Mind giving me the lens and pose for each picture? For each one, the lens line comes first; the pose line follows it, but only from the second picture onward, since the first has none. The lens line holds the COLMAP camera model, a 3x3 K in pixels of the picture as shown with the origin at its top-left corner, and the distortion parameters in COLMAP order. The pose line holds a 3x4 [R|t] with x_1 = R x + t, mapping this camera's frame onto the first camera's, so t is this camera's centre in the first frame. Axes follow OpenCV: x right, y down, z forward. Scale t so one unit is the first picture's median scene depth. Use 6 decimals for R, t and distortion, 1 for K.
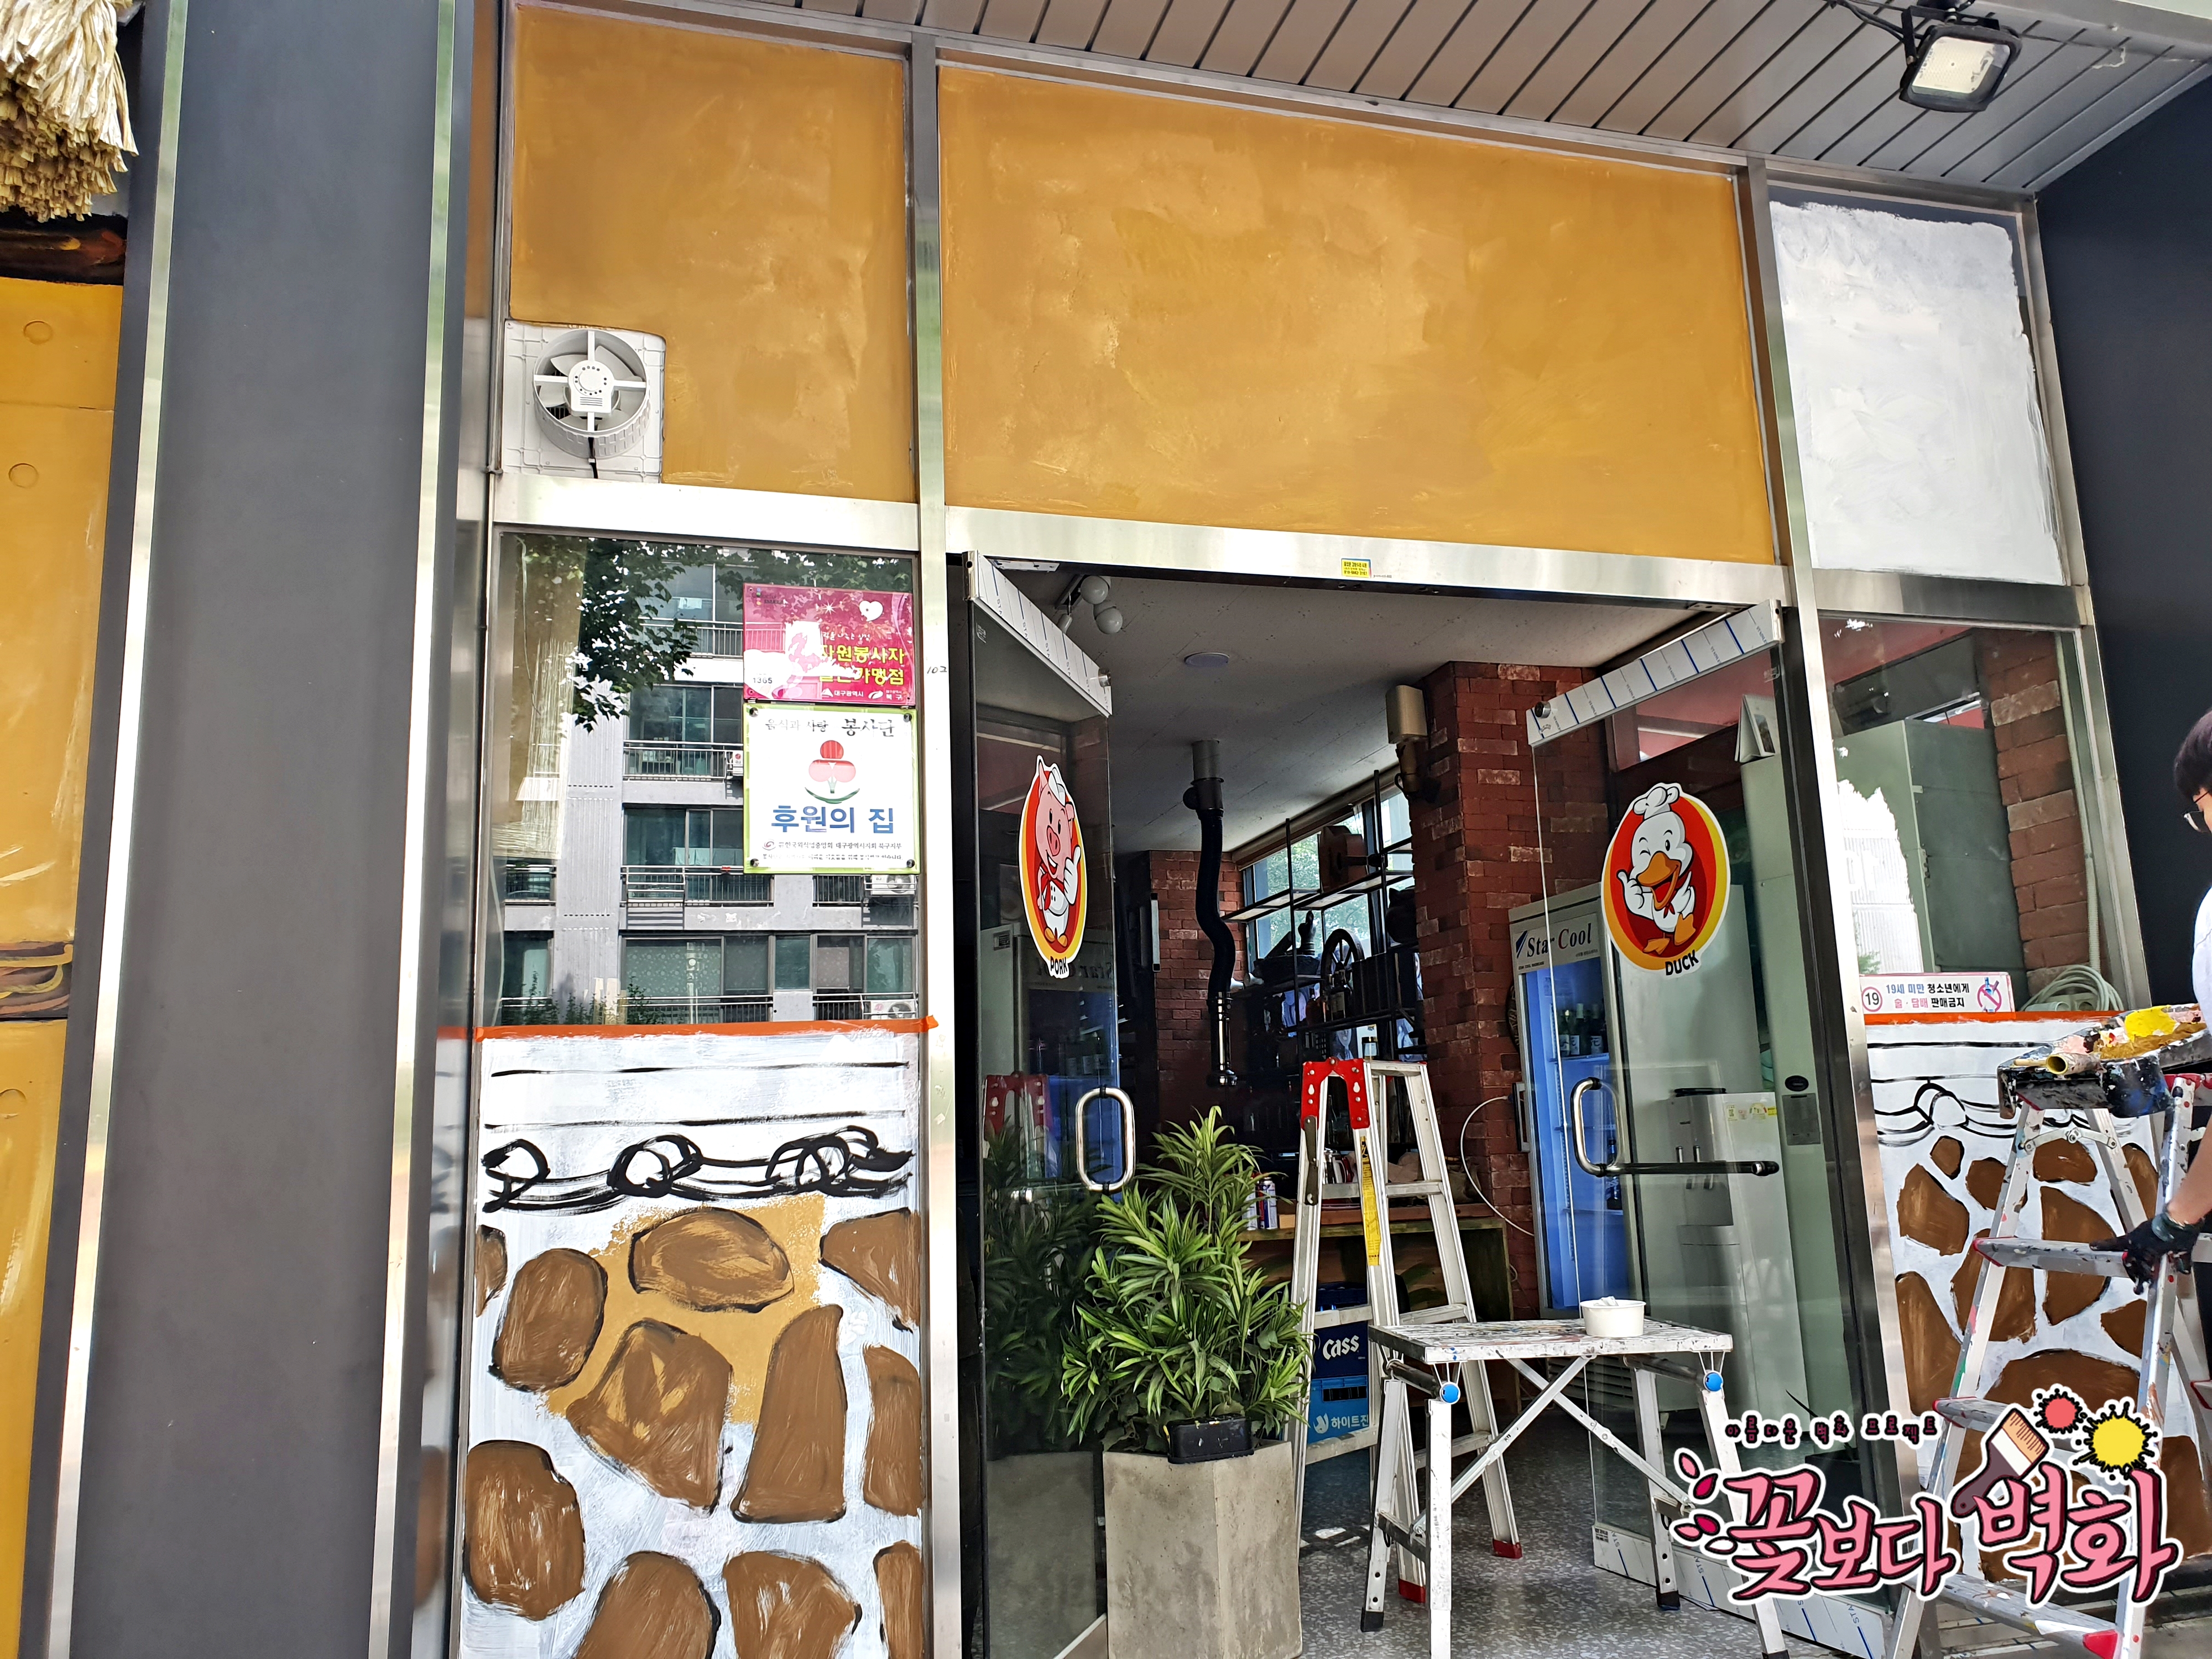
lens RADIAL K [[1688.3, 0, 1086.8], [0, 1688.3, 835.6], [0, 0, 1]] dist [0.010233, -0.003215]
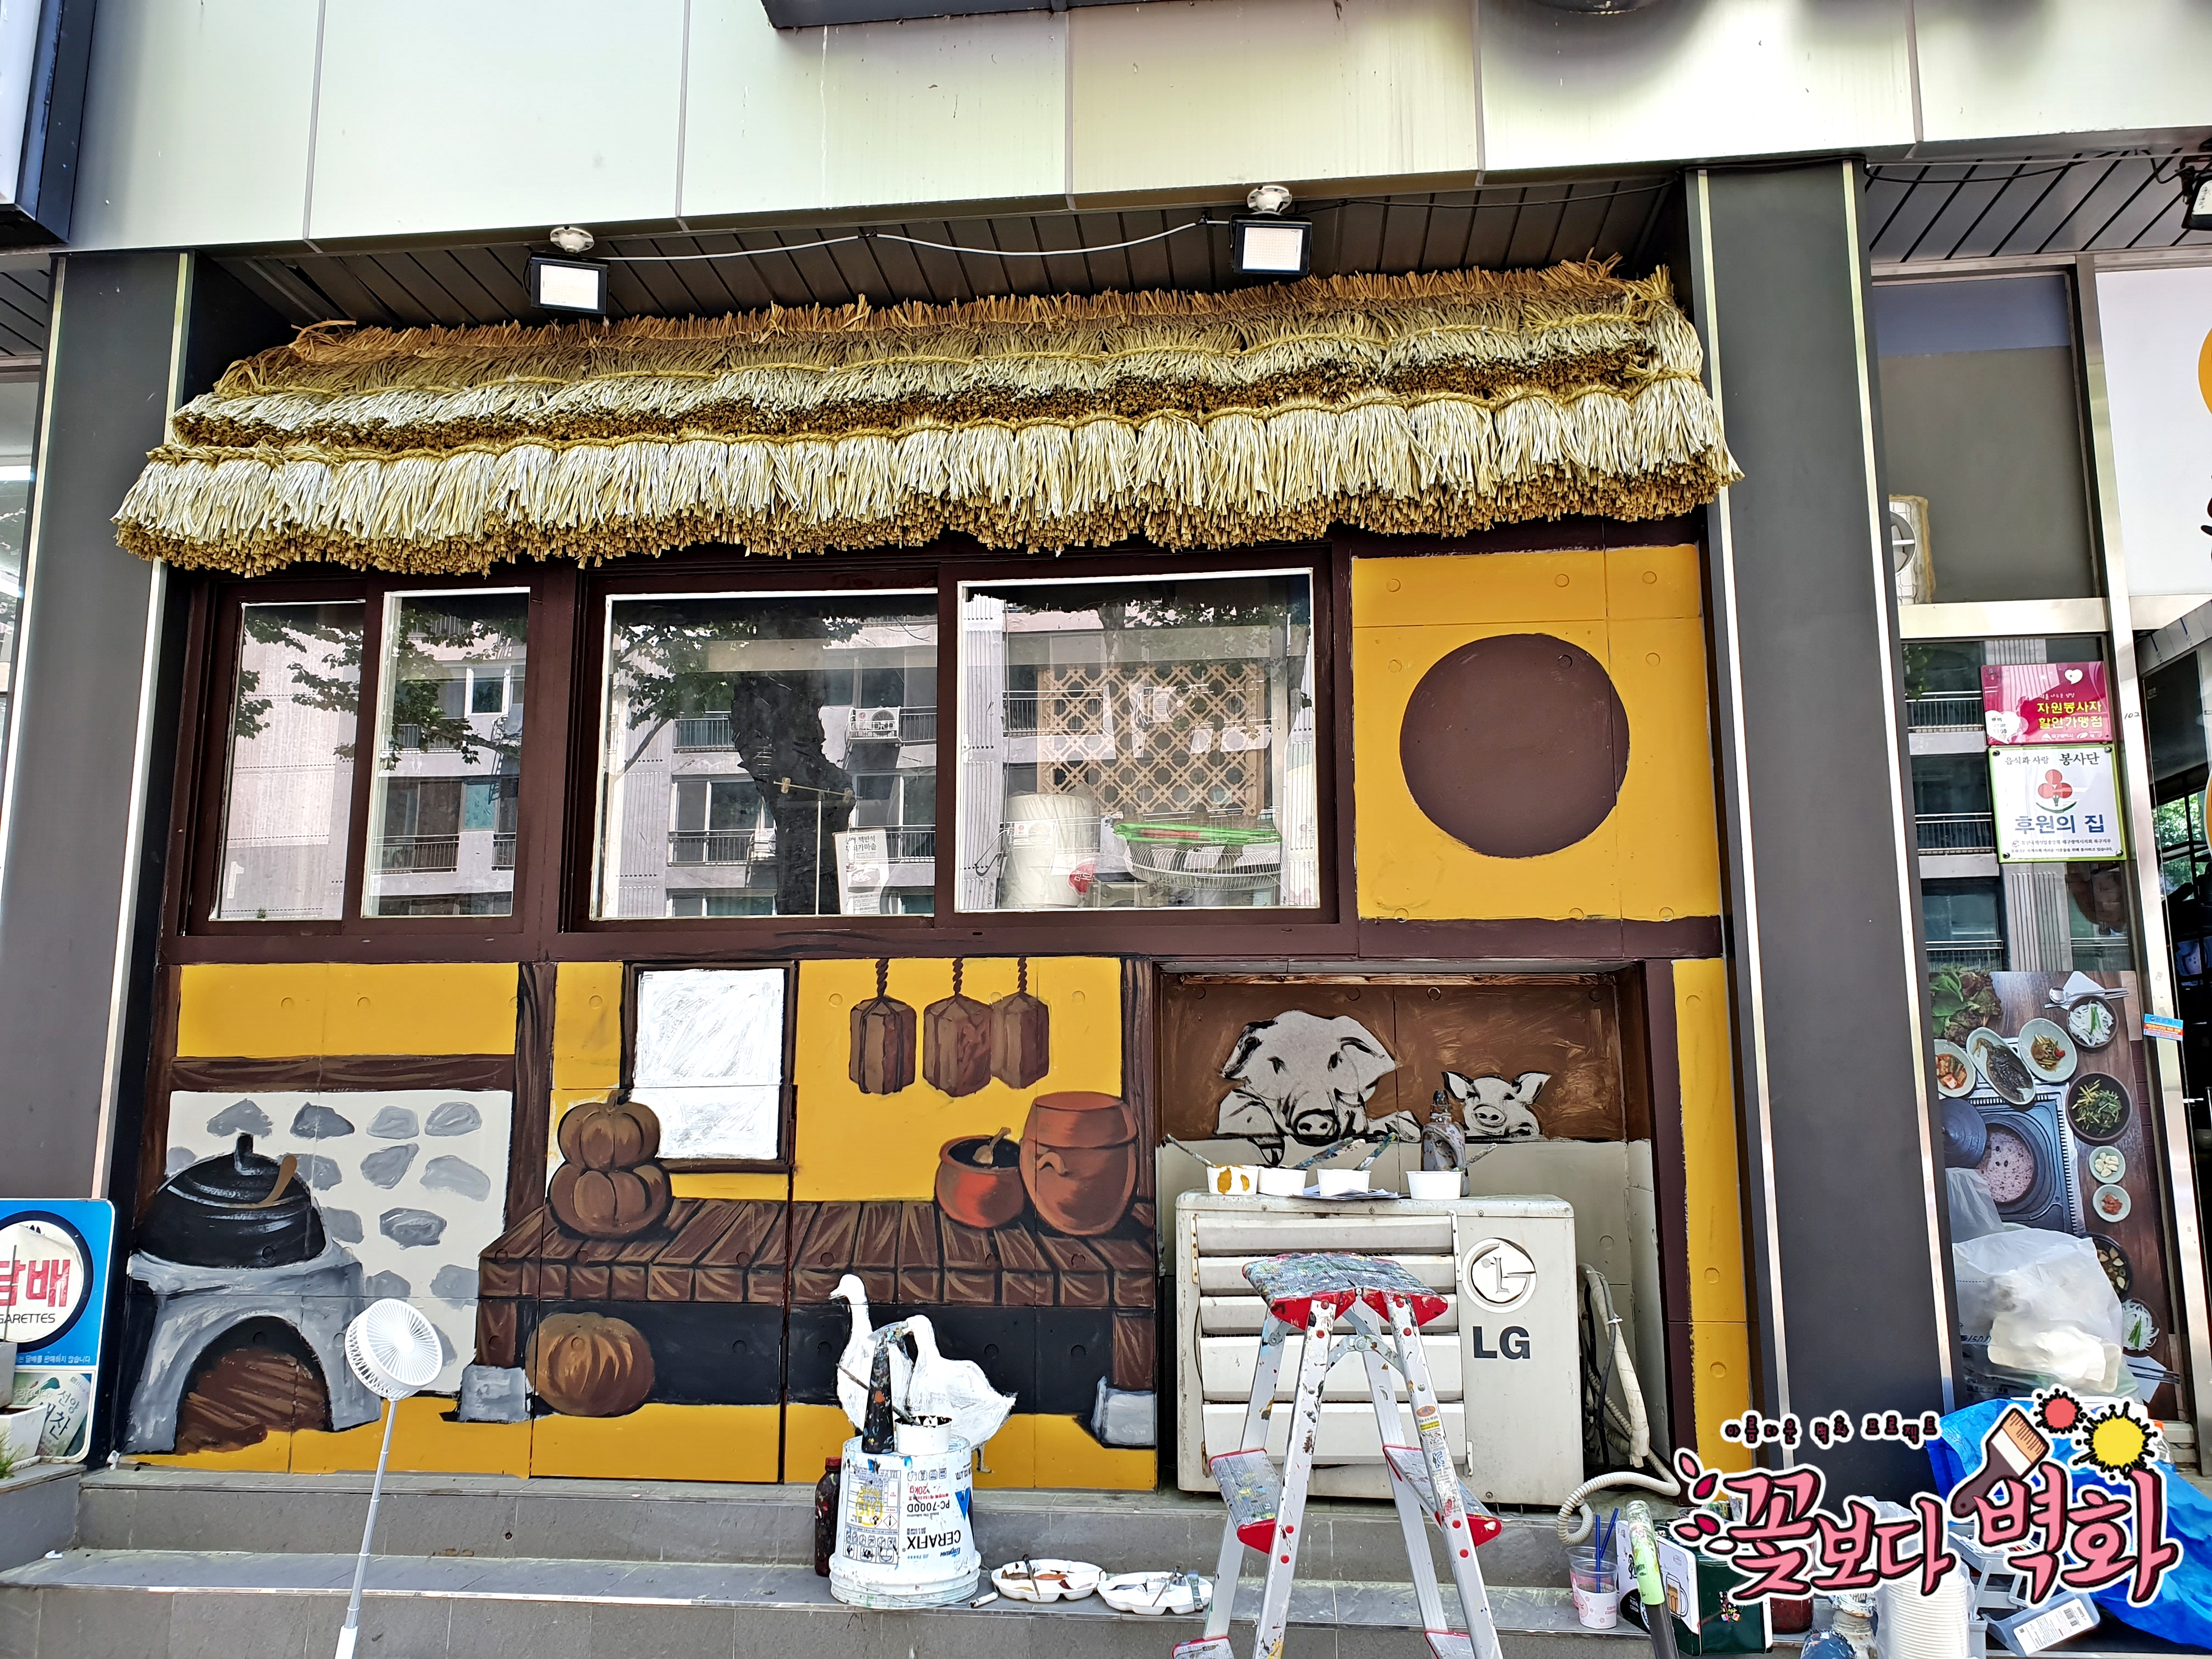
lens RADIAL K [[1671.0, 0, 1076.1], [0, 1671.0, 833.3], [0, 0, 1]] dist [0.004215, 0.001403]
pose [[0.927472, -0.028877, -0.372775, -0.310314], [0.038757, 0.999067, 0.019034, -0.048106], [0.371878, -0.032101, 0.927726, -0.511718]]
